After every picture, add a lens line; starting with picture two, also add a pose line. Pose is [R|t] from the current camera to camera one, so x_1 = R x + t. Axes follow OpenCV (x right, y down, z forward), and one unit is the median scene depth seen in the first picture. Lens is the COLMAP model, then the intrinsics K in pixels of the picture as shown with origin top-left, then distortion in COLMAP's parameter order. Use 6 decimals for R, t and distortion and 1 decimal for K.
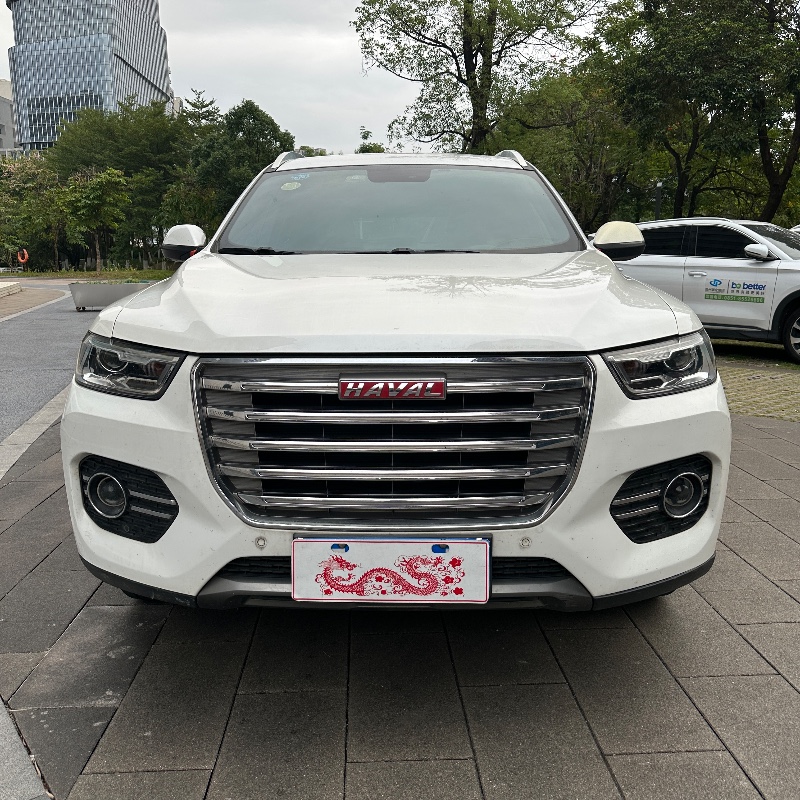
lens RADIAL K [[787.5, 0, 402.3], [0, 787.5, 399.4], [0, 0, 1]] dist [0.011389, 0.000000]
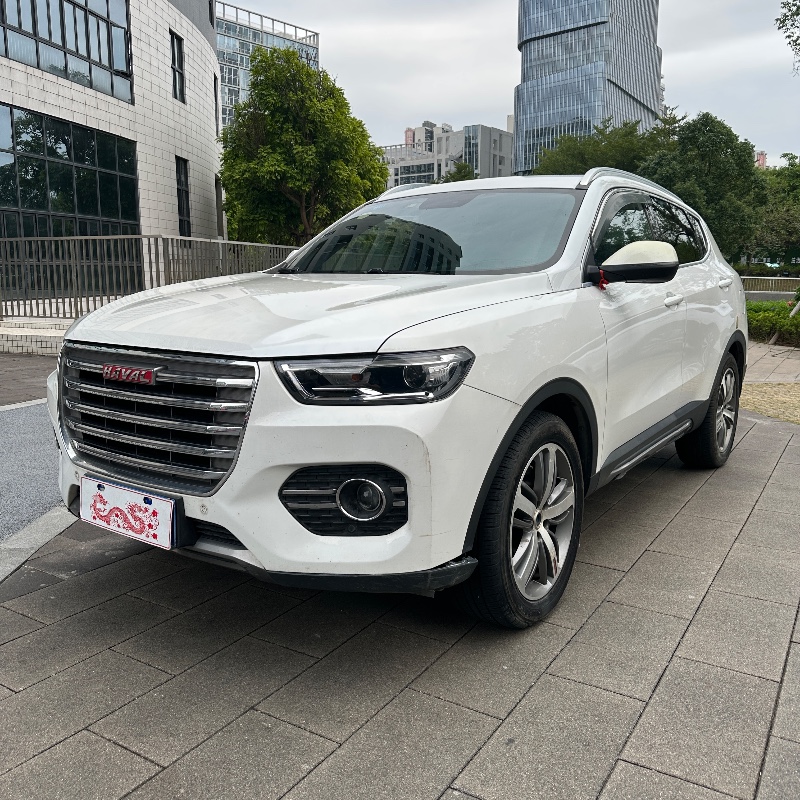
lens RADIAL K [[787.5, 0, 405.6], [0, 787.5, 403.3], [0, 0, 1]] dist [0.011389, 0.000000]
pose [[0.814440, 0.105047, -0.570660, 1.087010], [-0.113580, 0.993312, 0.020749, -0.042456], [0.569023, 0.047917, 0.820925, 0.169316]]
